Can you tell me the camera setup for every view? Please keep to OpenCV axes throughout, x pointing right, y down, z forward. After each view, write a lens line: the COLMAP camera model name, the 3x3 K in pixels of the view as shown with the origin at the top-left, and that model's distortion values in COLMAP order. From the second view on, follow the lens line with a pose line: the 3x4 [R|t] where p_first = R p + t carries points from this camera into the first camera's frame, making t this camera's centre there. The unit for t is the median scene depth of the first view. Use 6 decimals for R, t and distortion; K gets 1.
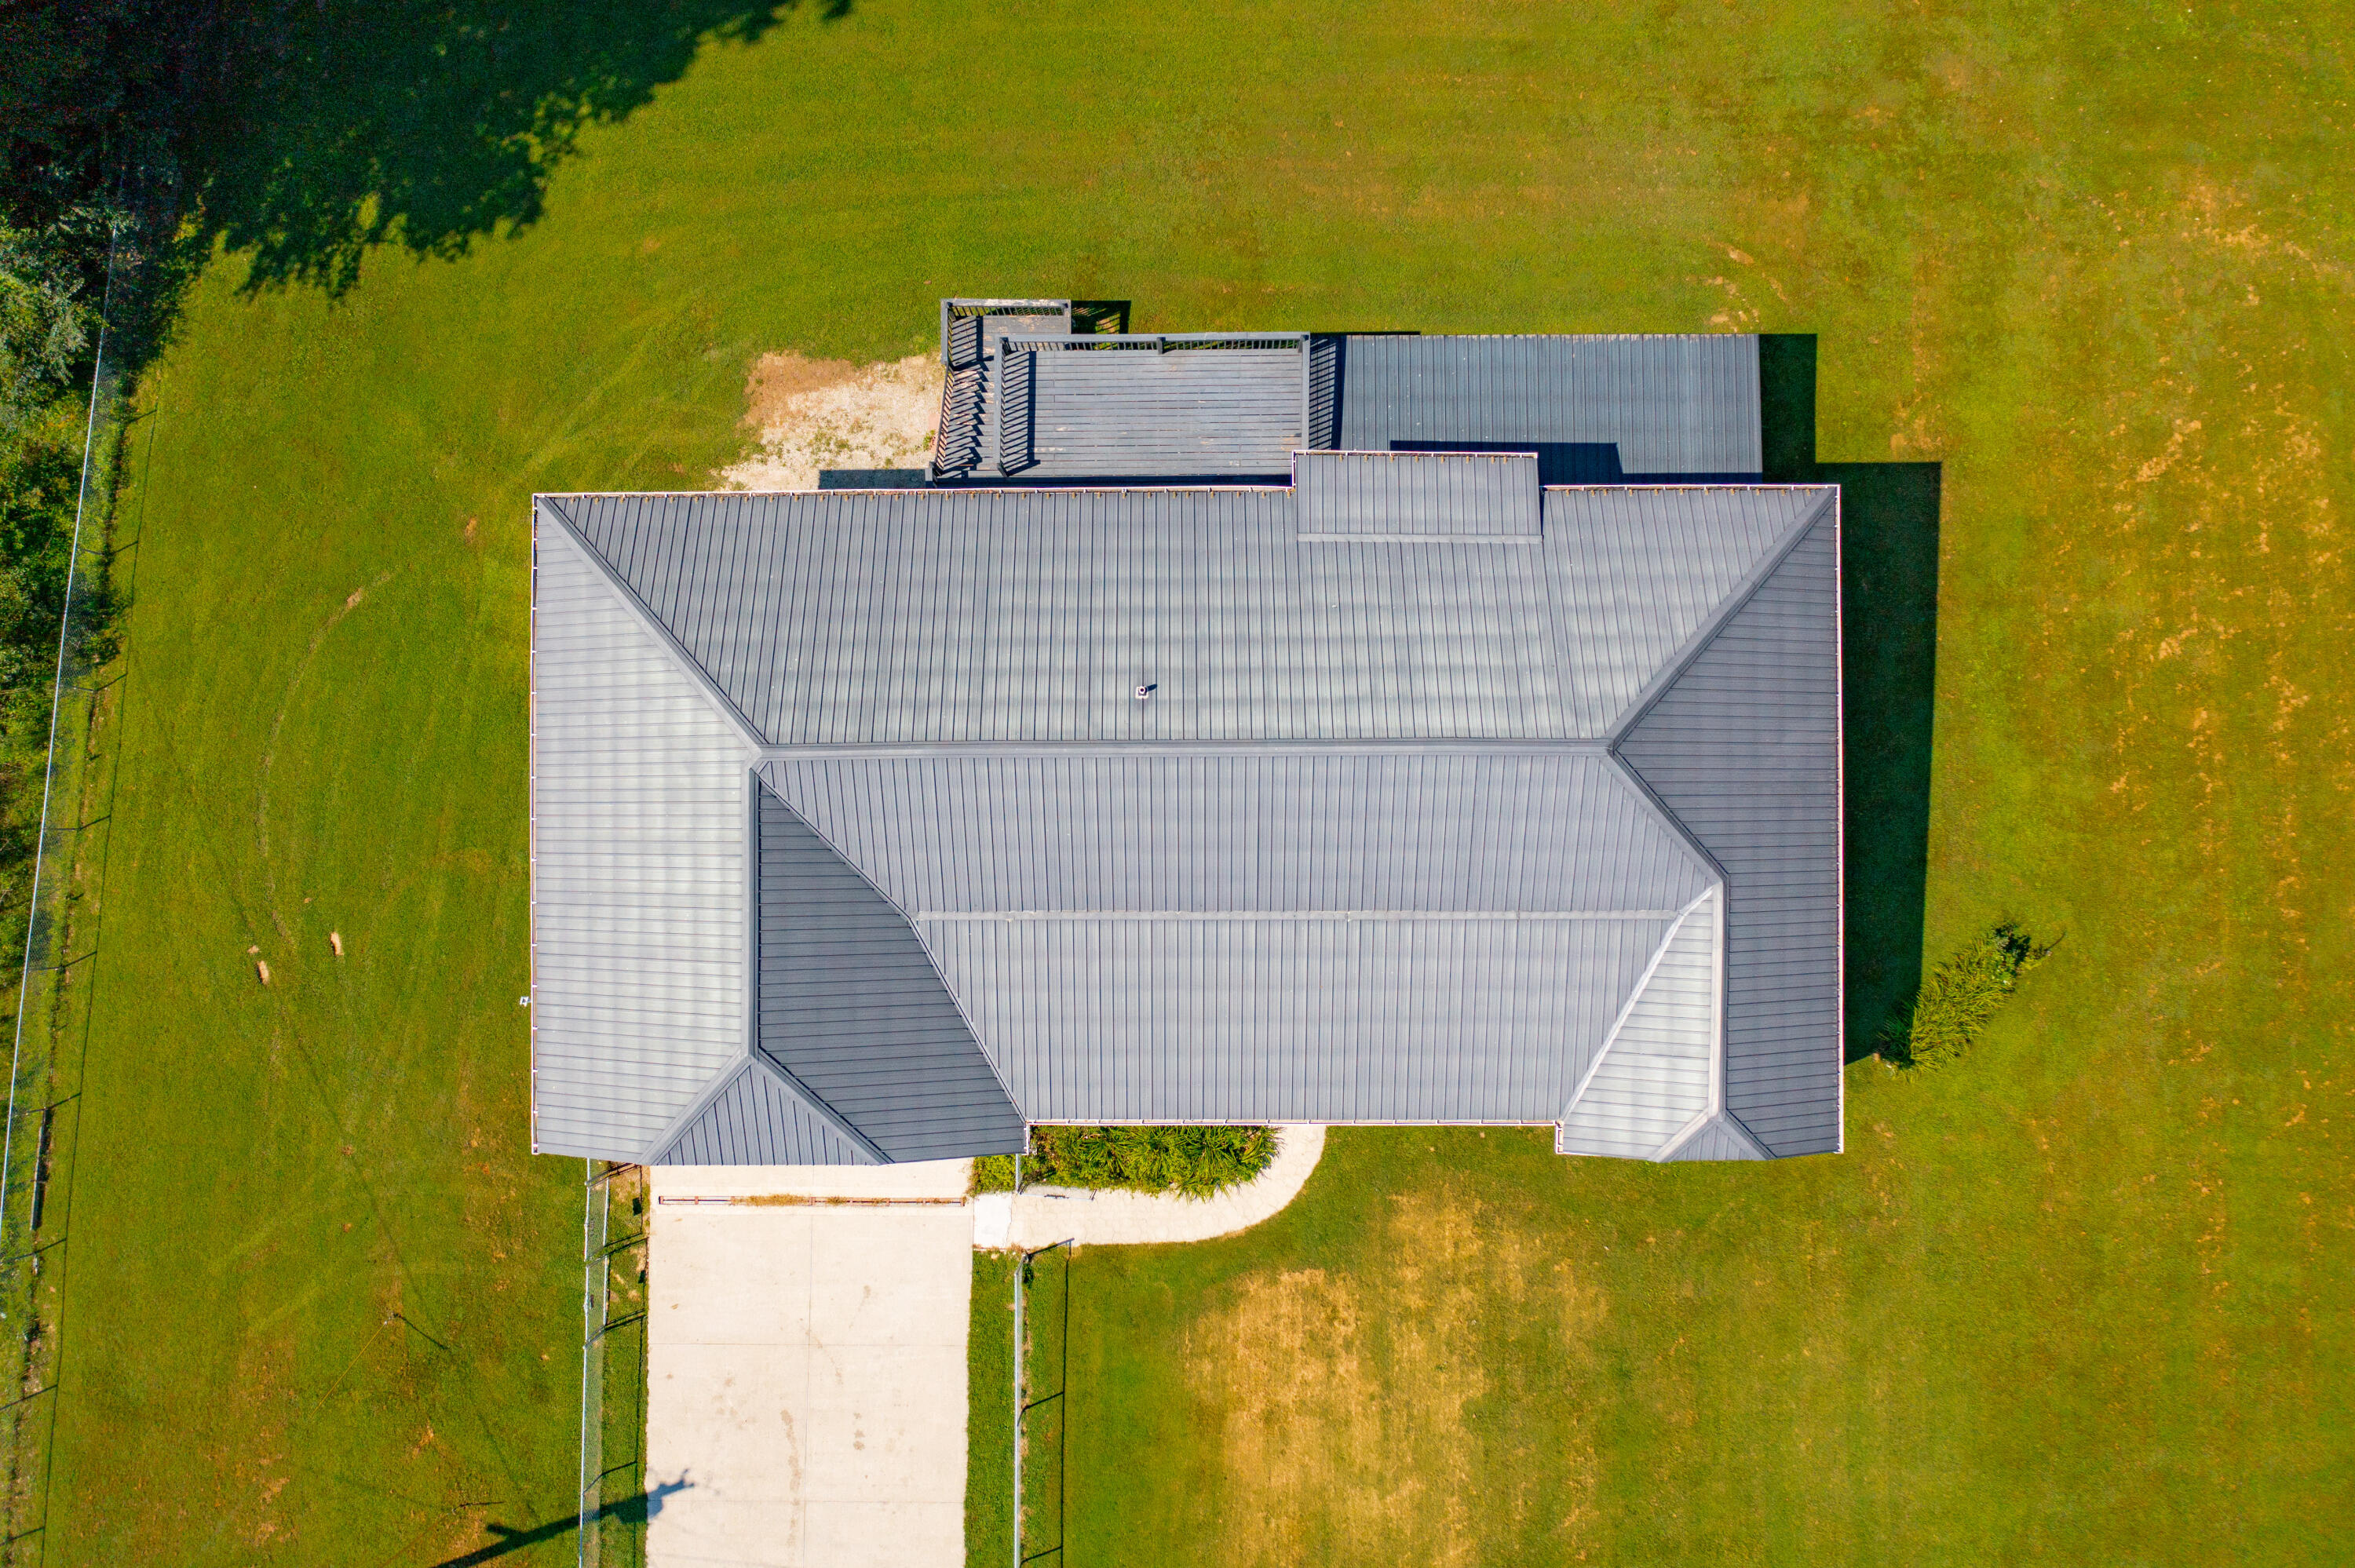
lens RADIAL K [[1855.8, 0, 1170.4], [0, 1855.8, 786.3], [0, 0, 1]] dist [-0.011622, 0.002213]
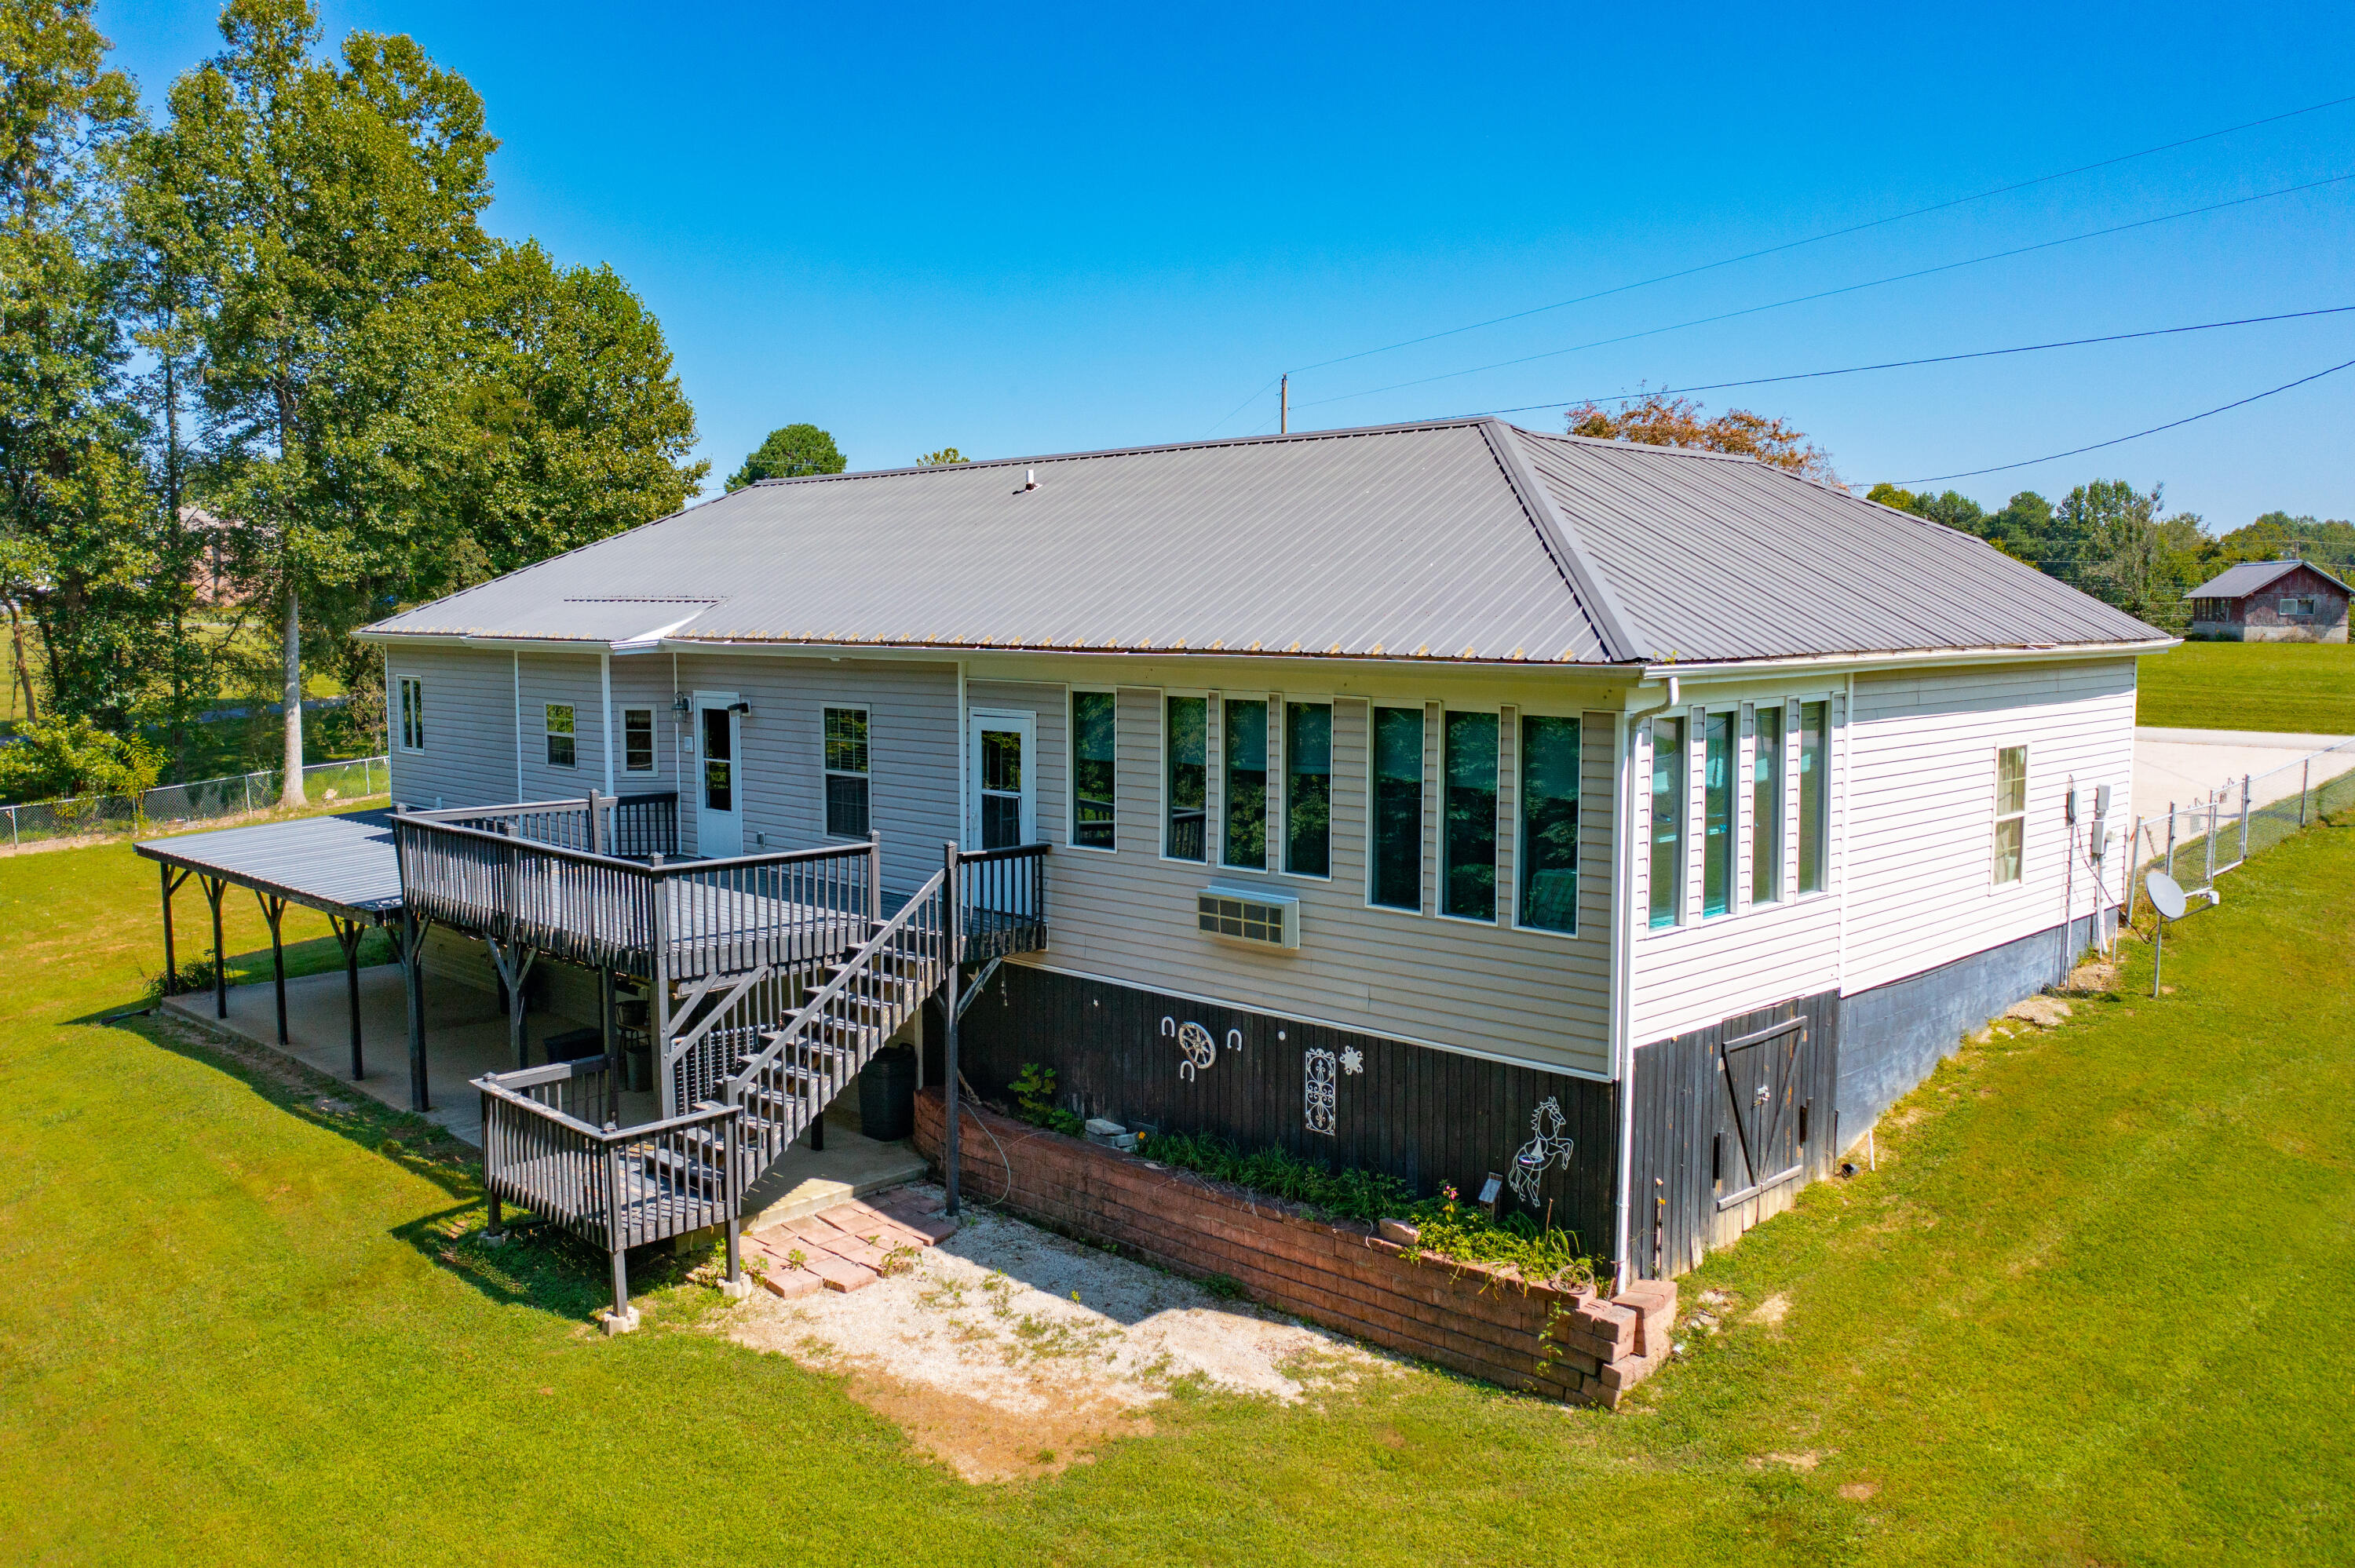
lens RADIAL K [[1855.8, 0, 1172.3], [0, 1855.8, 785.9], [0, 0, 1]] dist [-0.011622, 0.002213]
pose [[-0.704345, -0.054265, 0.707781, -0.513544], [0.709850, -0.058593, 0.701912, -0.471489], [0.003382, 0.996806, 0.079789, 0.920285]]
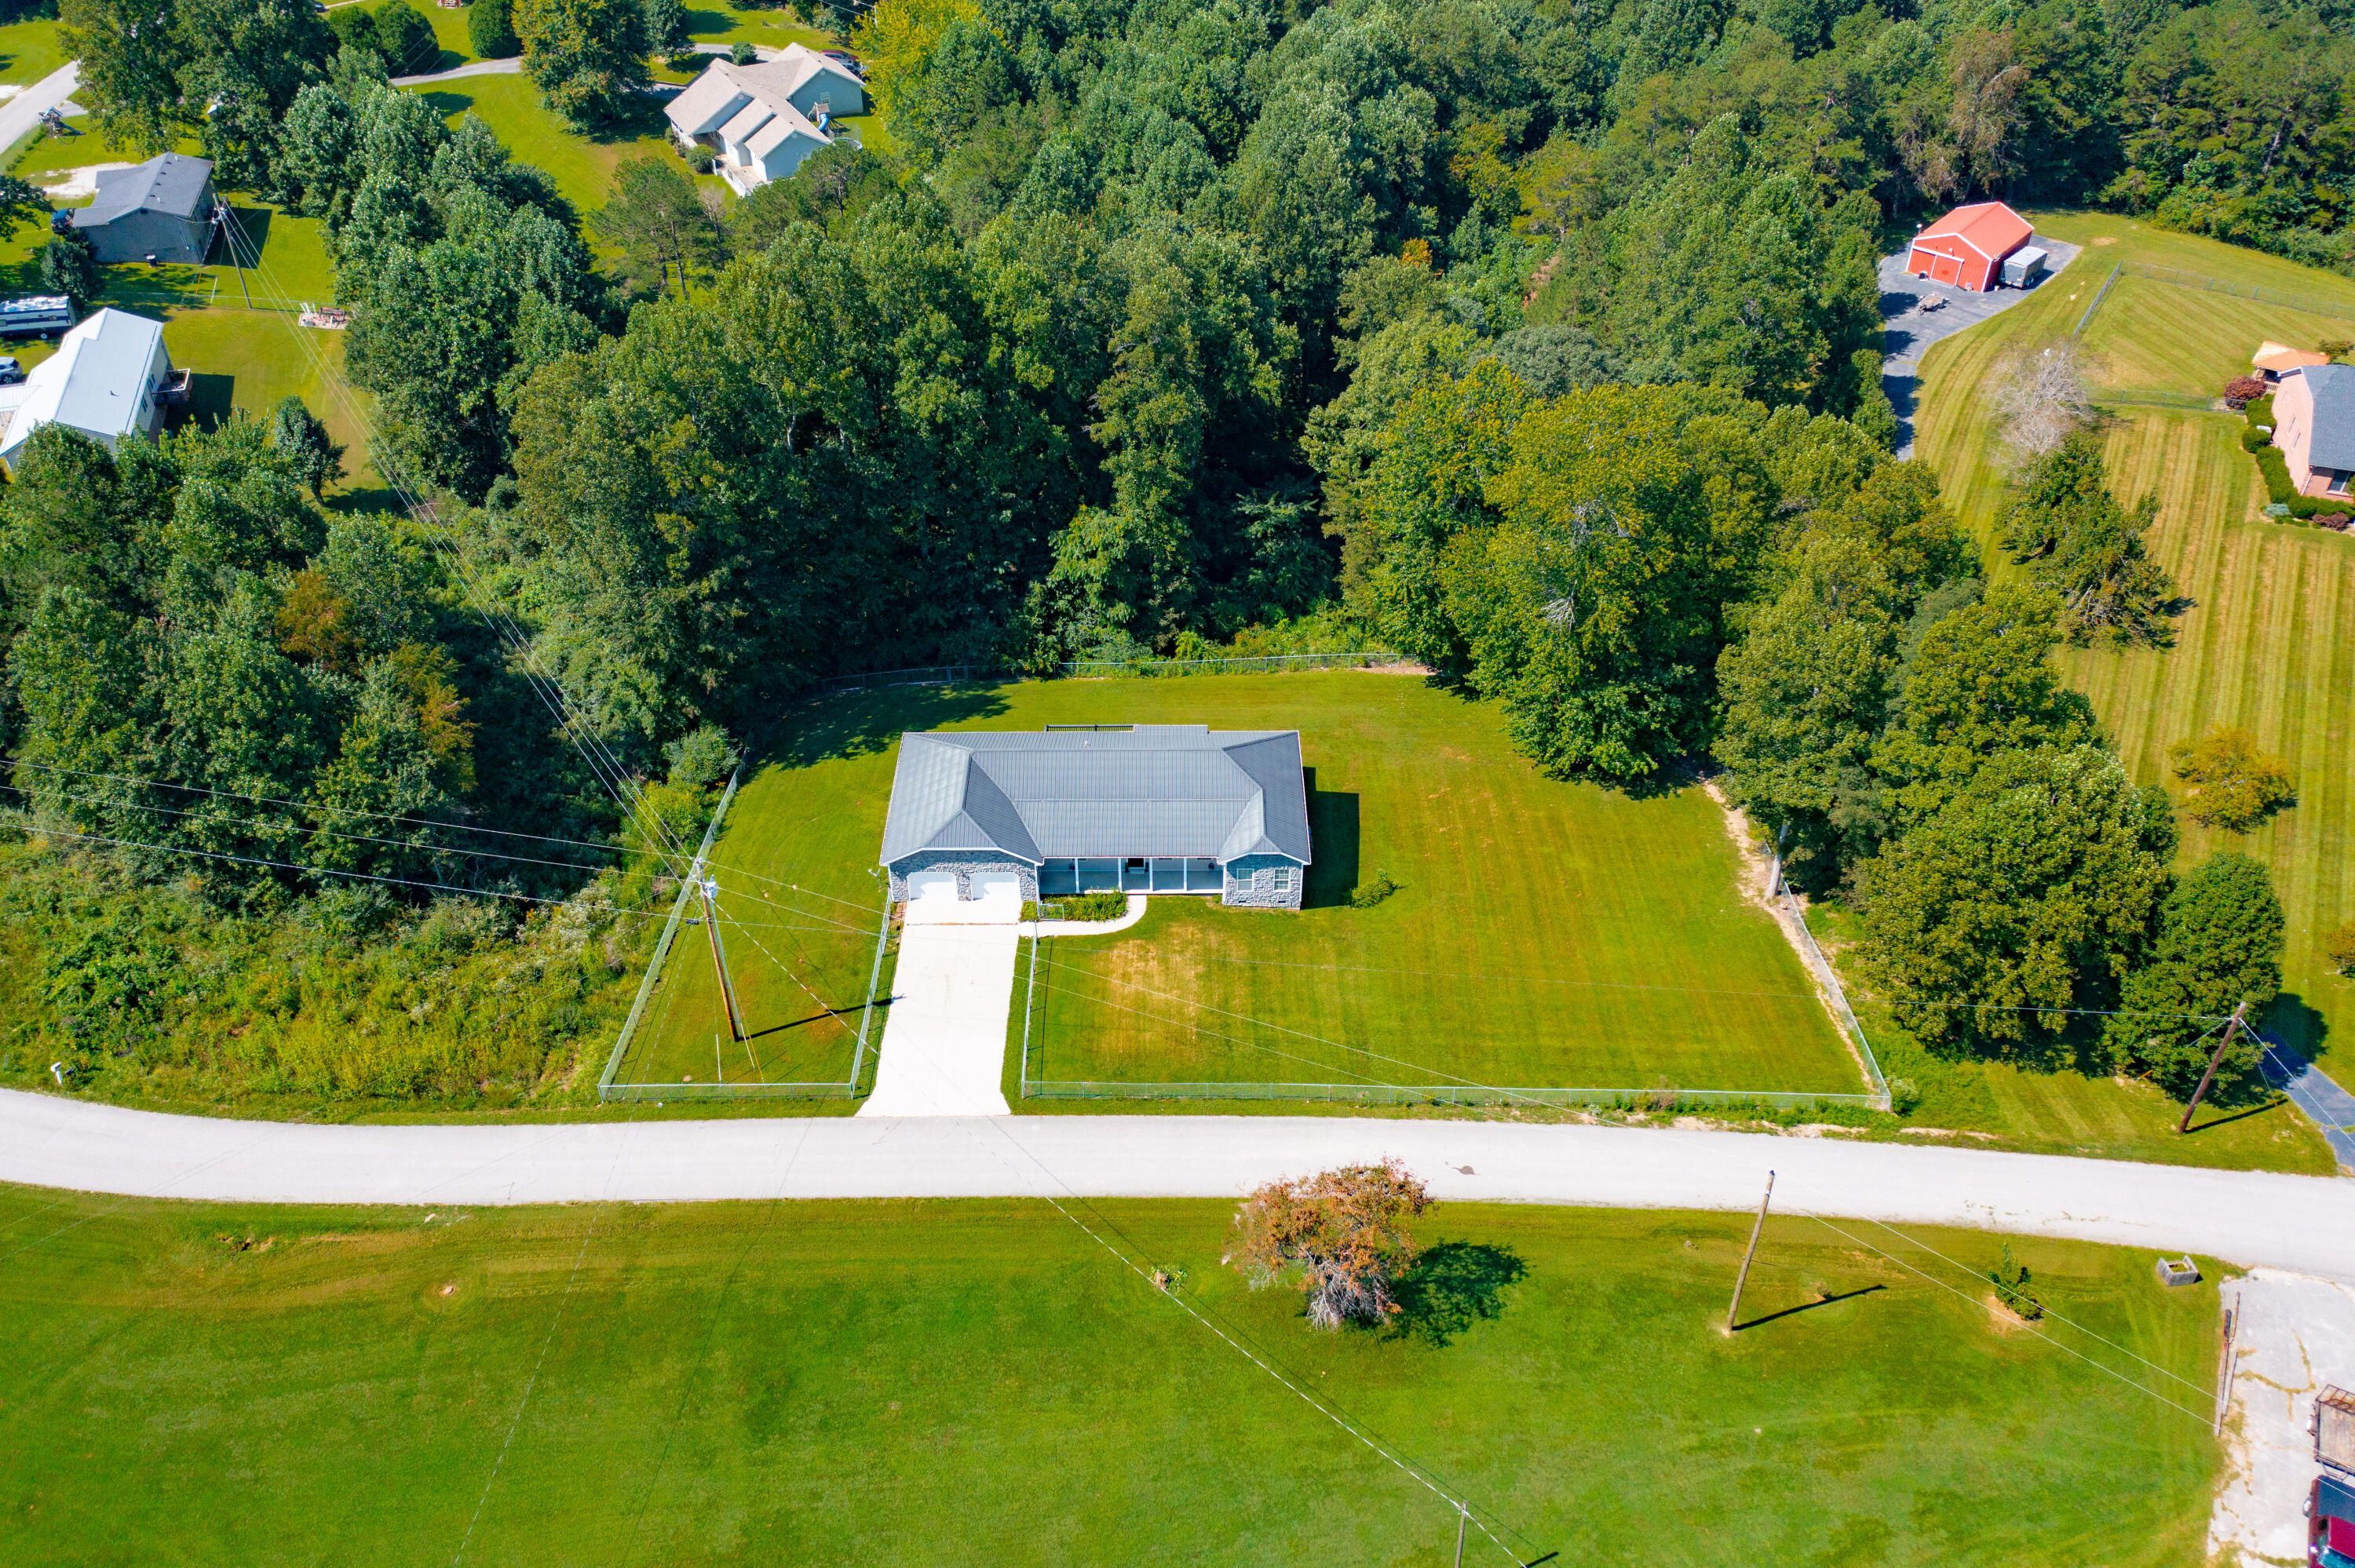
lens RADIAL K [[1855.8, 0, 1174.3], [0, 1855.8, 803.8], [0, 0, 1]] dist [-0.011622, 0.002213]
pose [[0.999925, 0.008290, 0.009050, 0.099958], [0.001670, 0.638614, -0.769526, 2.271079], [-0.012159, 0.769483, 0.638552, -0.934693]]
